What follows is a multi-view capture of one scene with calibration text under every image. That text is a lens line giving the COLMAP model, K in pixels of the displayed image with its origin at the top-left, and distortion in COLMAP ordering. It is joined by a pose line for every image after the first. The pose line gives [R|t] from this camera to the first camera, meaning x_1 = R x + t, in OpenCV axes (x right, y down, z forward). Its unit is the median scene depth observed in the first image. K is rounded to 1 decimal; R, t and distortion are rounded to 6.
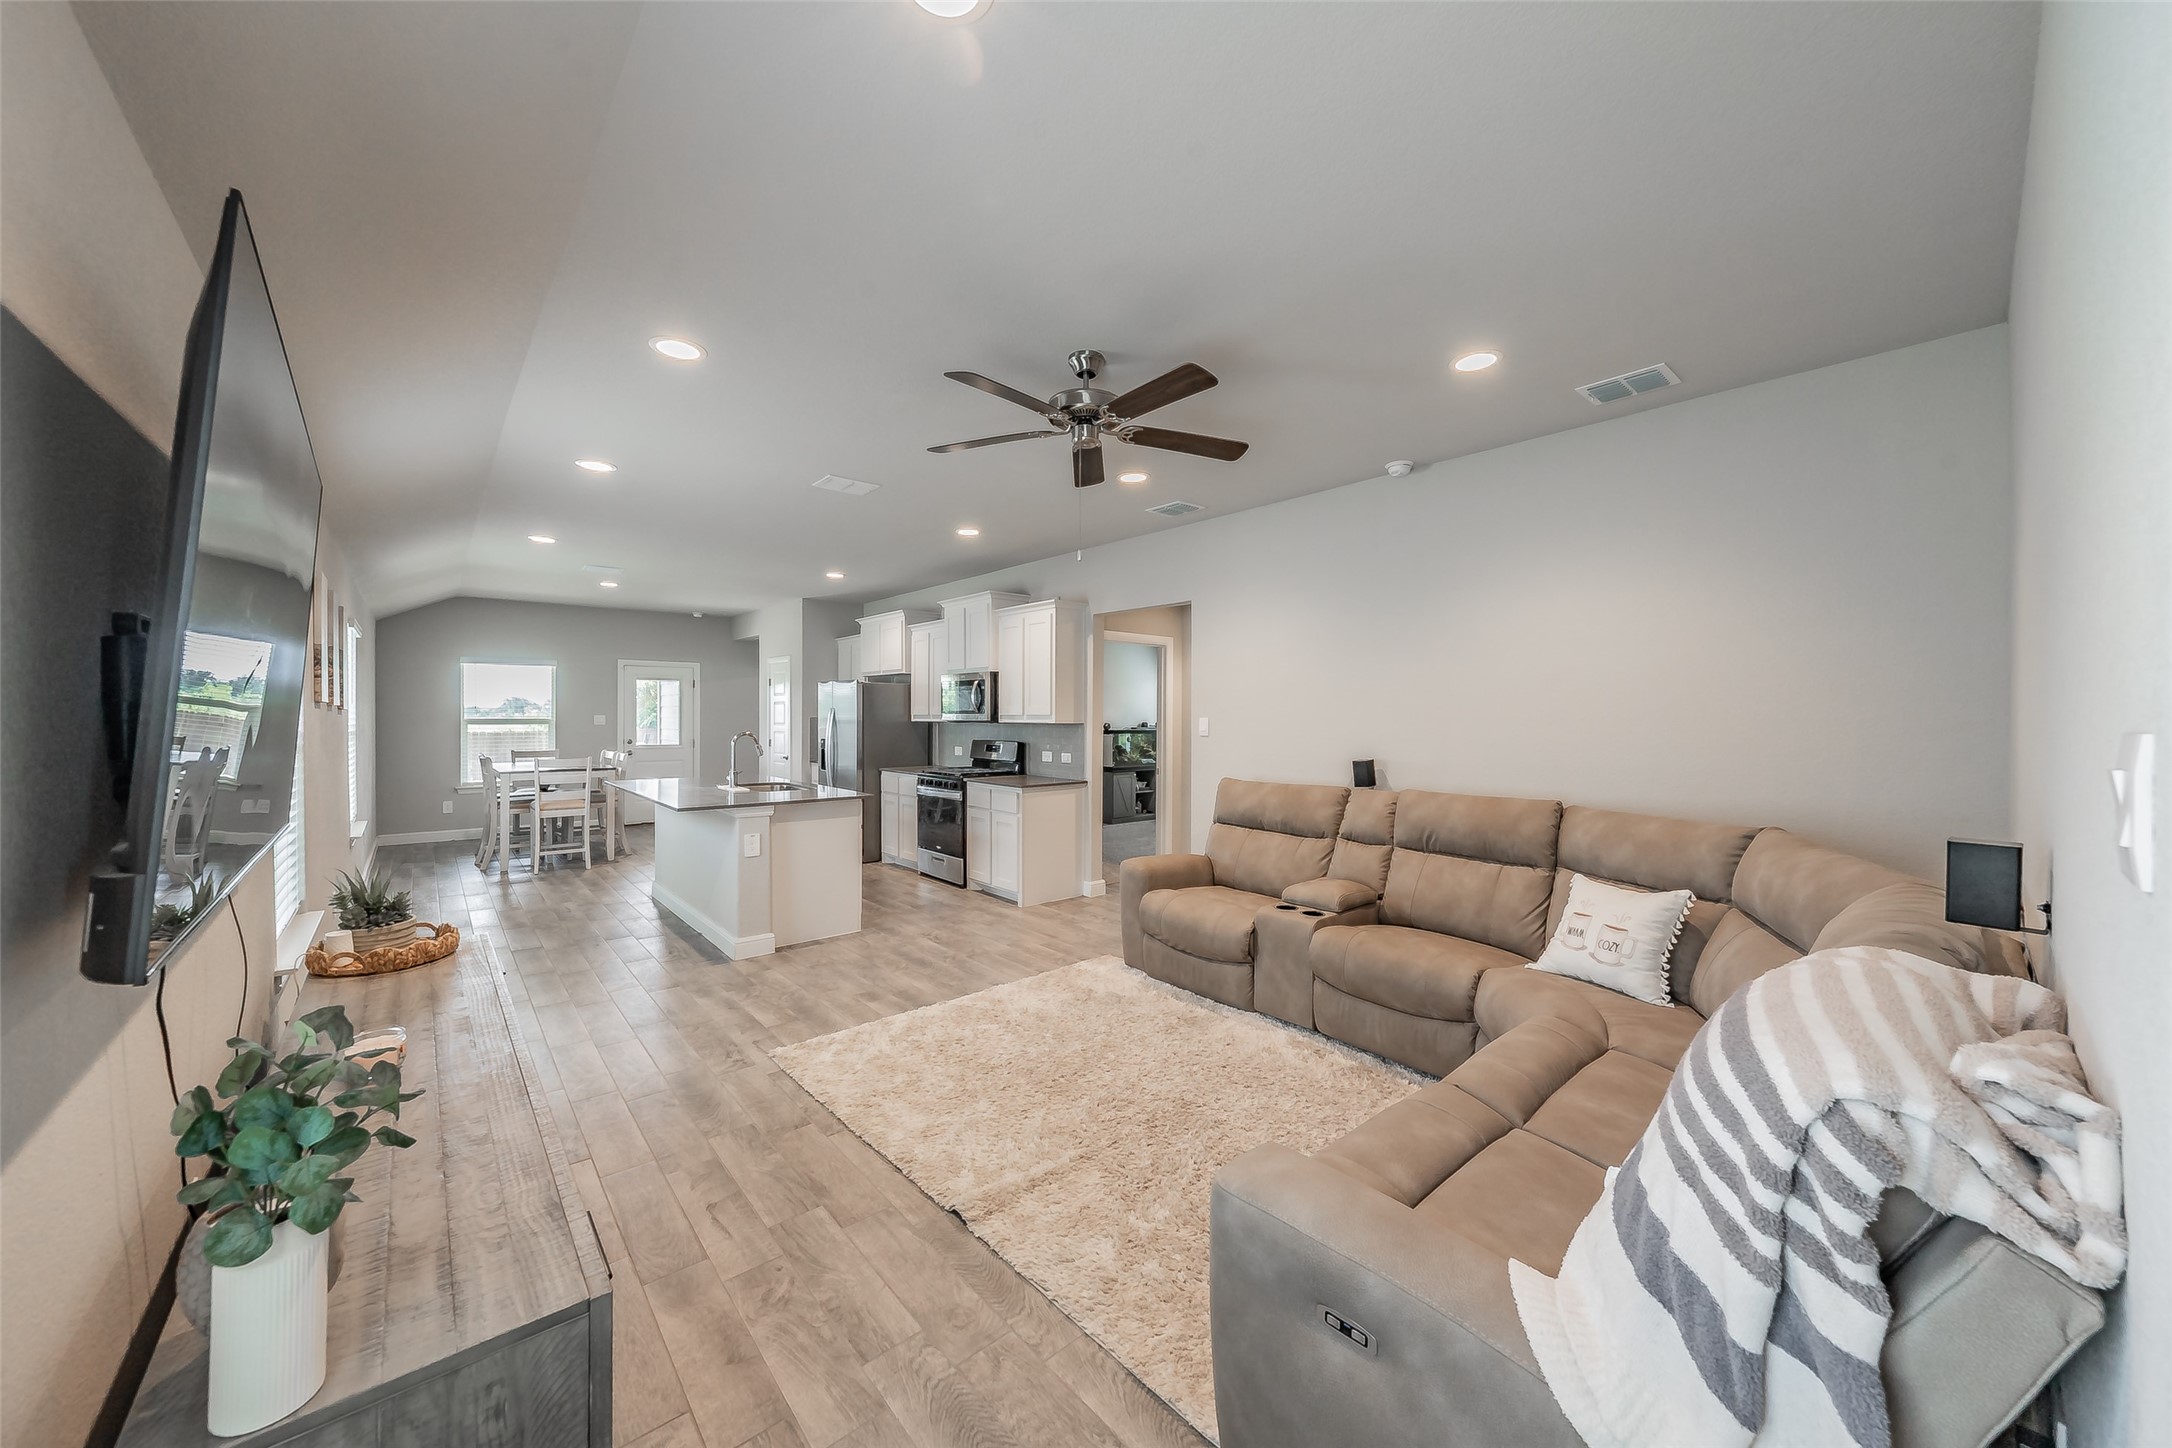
lens RADIAL K [[769.8, 0, 1089.6], [0, 769.8, 719.6], [0, 0, 1]] dist [-0.000806, -0.000023]
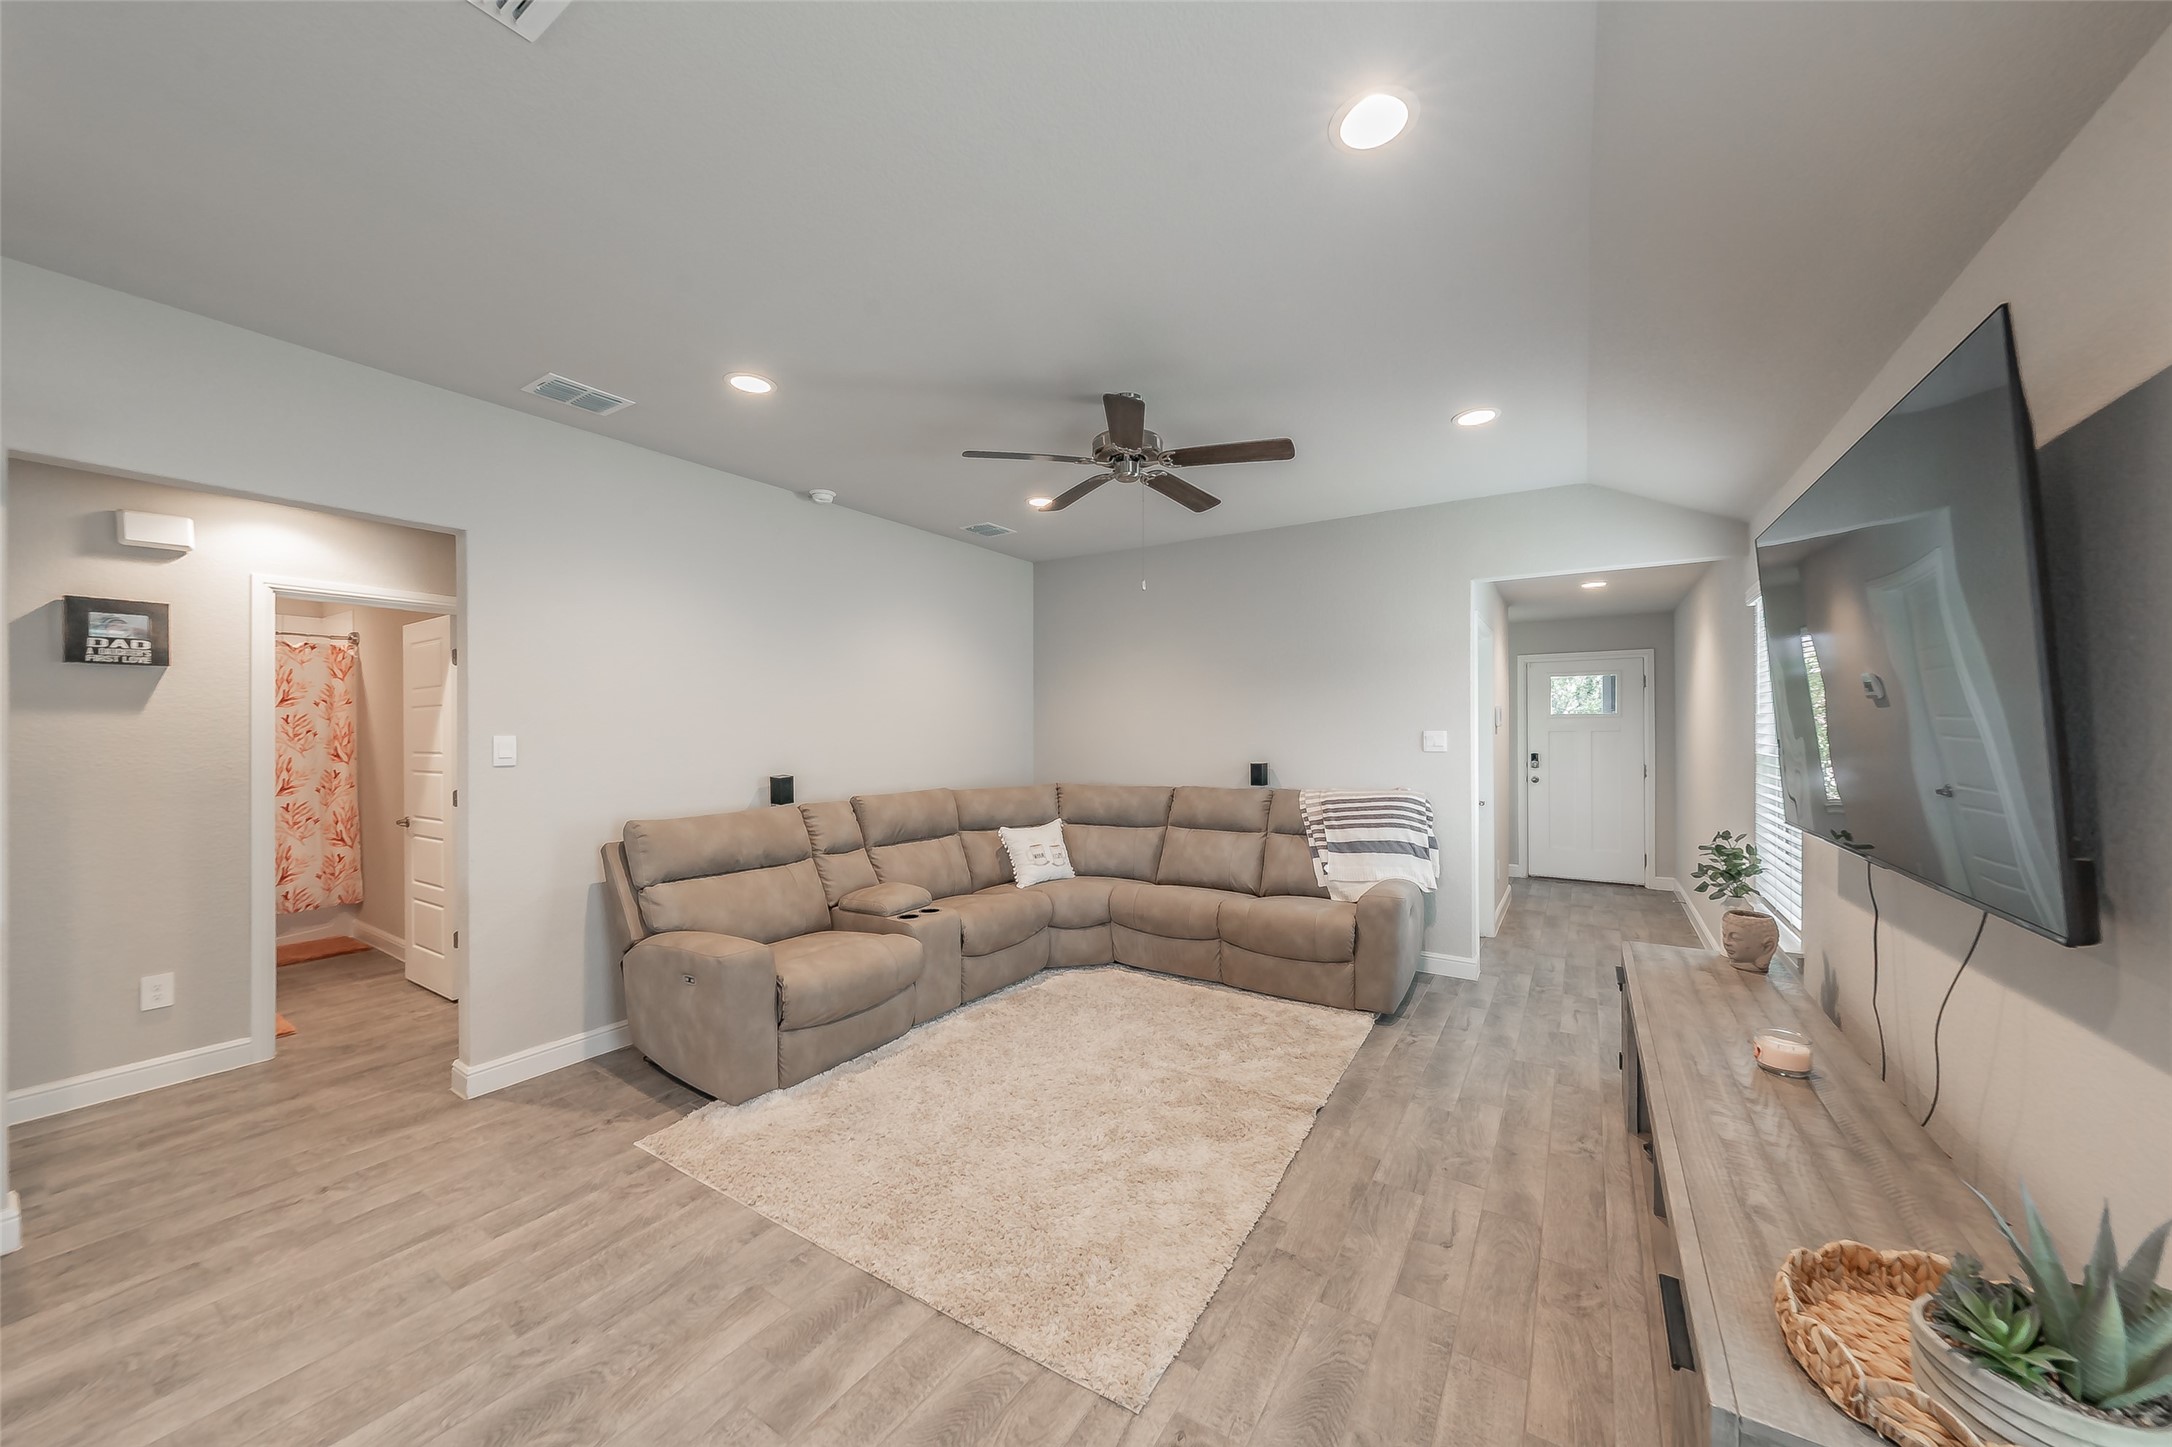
lens RADIAL K [[761.9, 0, 1096.5], [0, 761.9, 730.4], [0, 0, 1]] dist [0.000016, 0.000067]
pose [[-0.280463, -0.004913, 0.959852, -0.441148], [0.008175, 0.999938, 0.007507, -0.005712], [-0.959830, 0.009952, -0.280405, 0.580041]]
